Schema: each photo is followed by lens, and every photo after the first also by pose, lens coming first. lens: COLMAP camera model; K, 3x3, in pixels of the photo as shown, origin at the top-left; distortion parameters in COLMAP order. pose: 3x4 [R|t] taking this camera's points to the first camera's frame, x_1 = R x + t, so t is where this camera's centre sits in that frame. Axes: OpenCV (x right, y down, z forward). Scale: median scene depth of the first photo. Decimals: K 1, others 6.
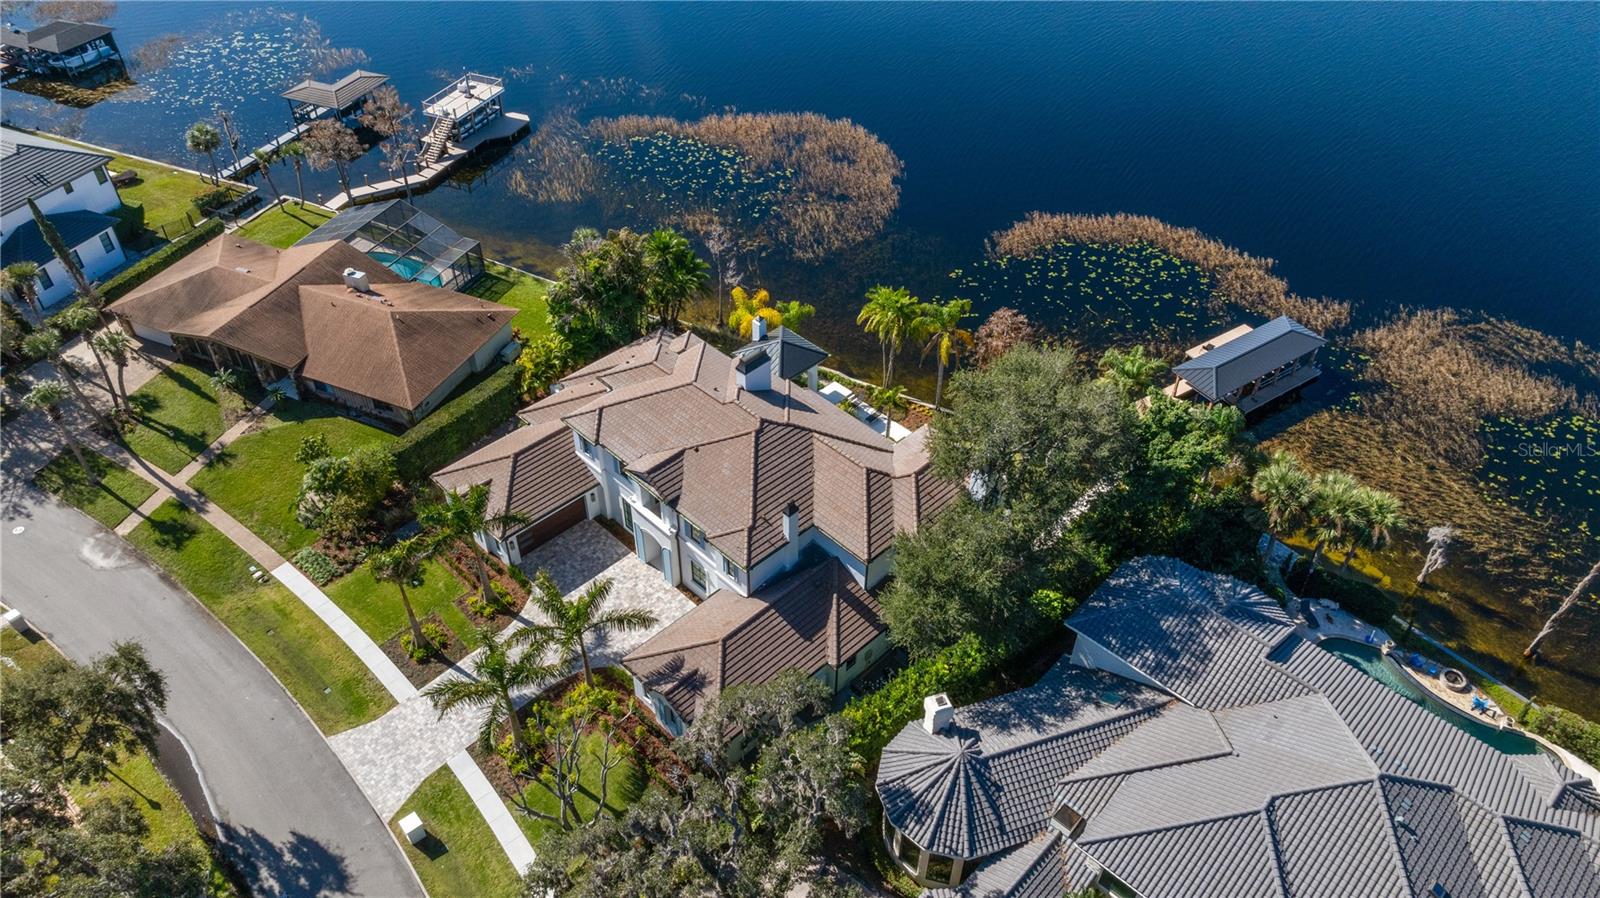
lens RADIAL K [[1128.1, 0, 806.6], [0, 1128.1, 449.2], [0, 0, 1]] dist [-0.033780, 0.027611]
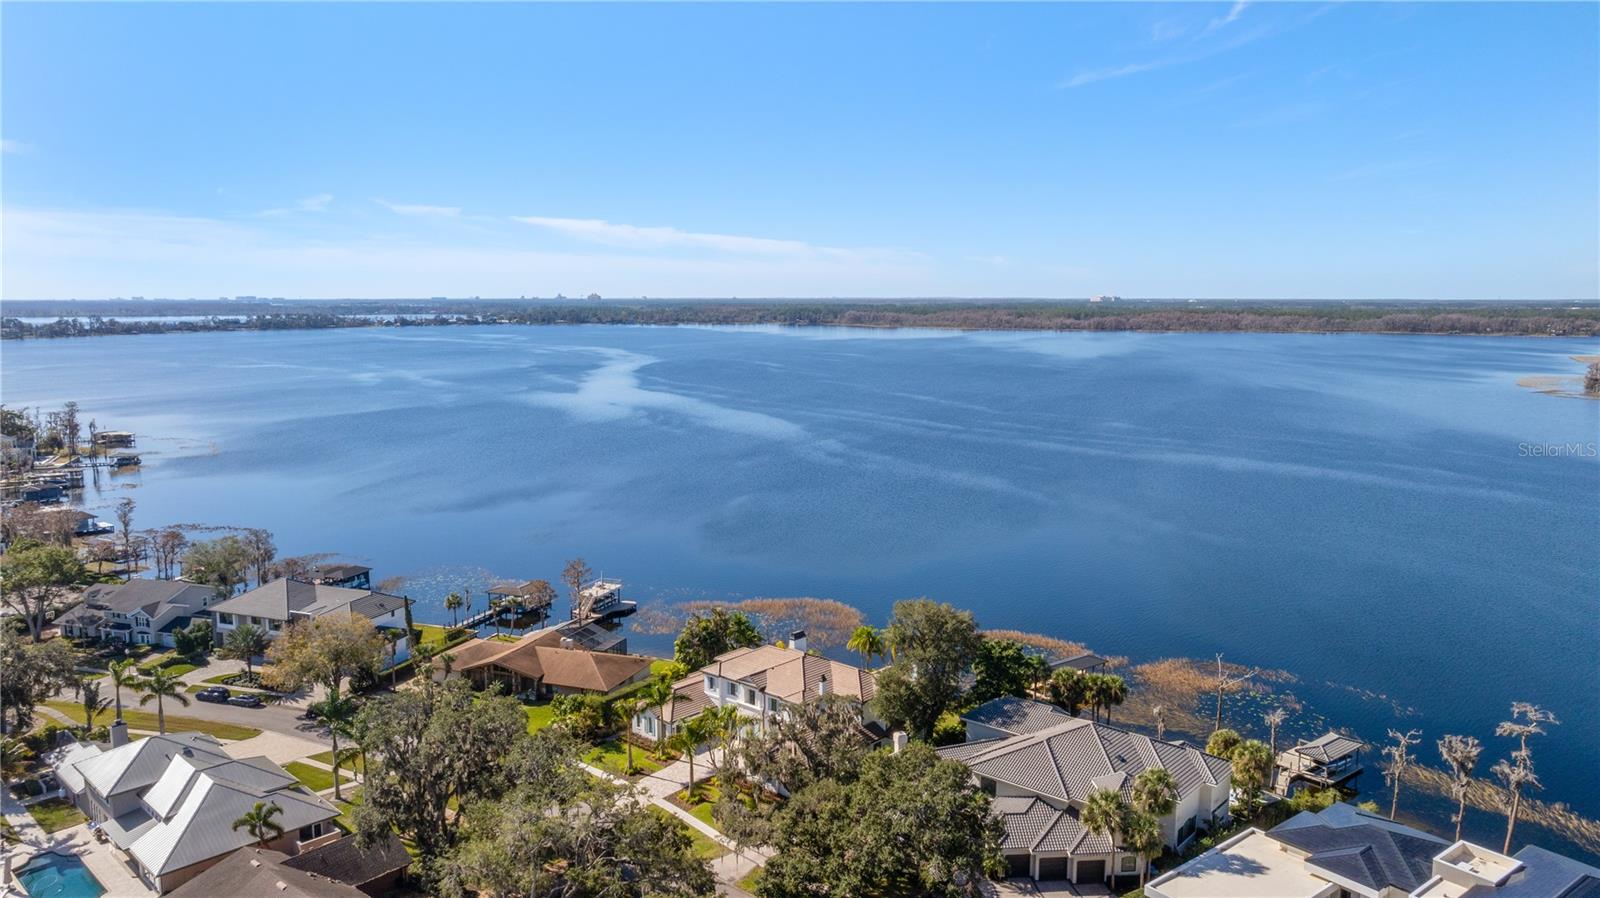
lens RADIAL K [[1128.1, 0, 805.6], [0, 1128.1, 449.5], [0, 0, 1]] dist [-0.033780, 0.027611]
pose [[0.998877, -0.022357, 0.041783, -0.087717], [0.041856, 0.829645, -0.556721, 0.608372], [-0.022218, 0.557844, 0.829648, -0.674054]]
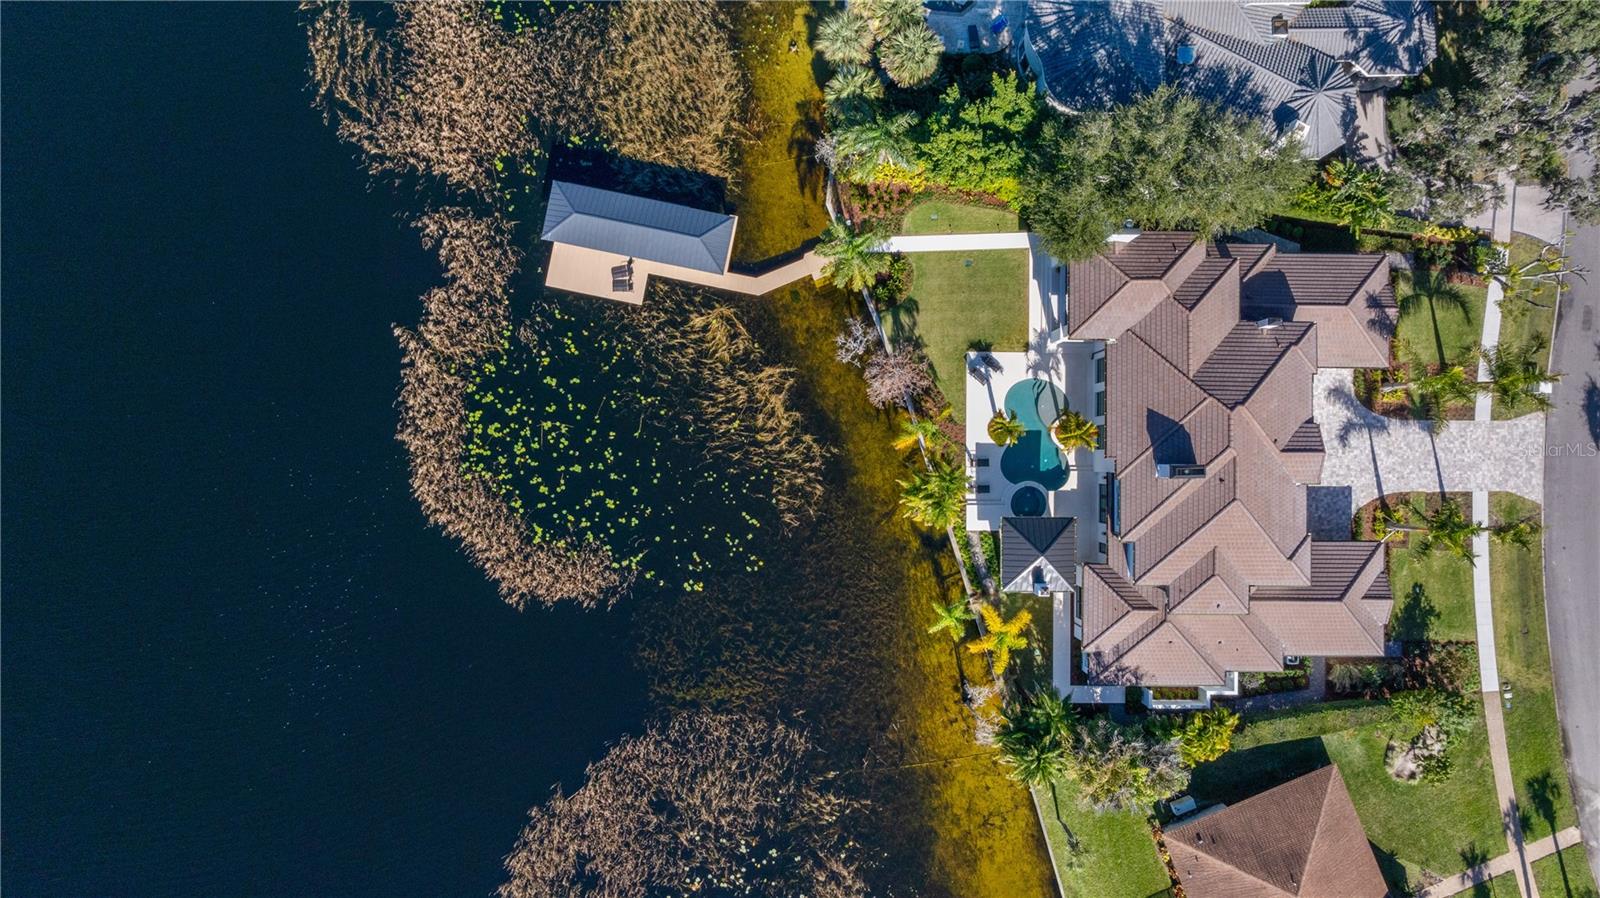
lens RADIAL K [[1128.1, 0, 792.6], [0, 1128.1, 440.3], [0, 0, 1]] dist [-0.033780, 0.027611]
pose [[-0.703667, -0.710489, -0.007588, 0.187303], [0.458073, -0.461786, 0.759555, -0.802790], [-0.543159, 0.530998, 0.650399, 0.415539]]
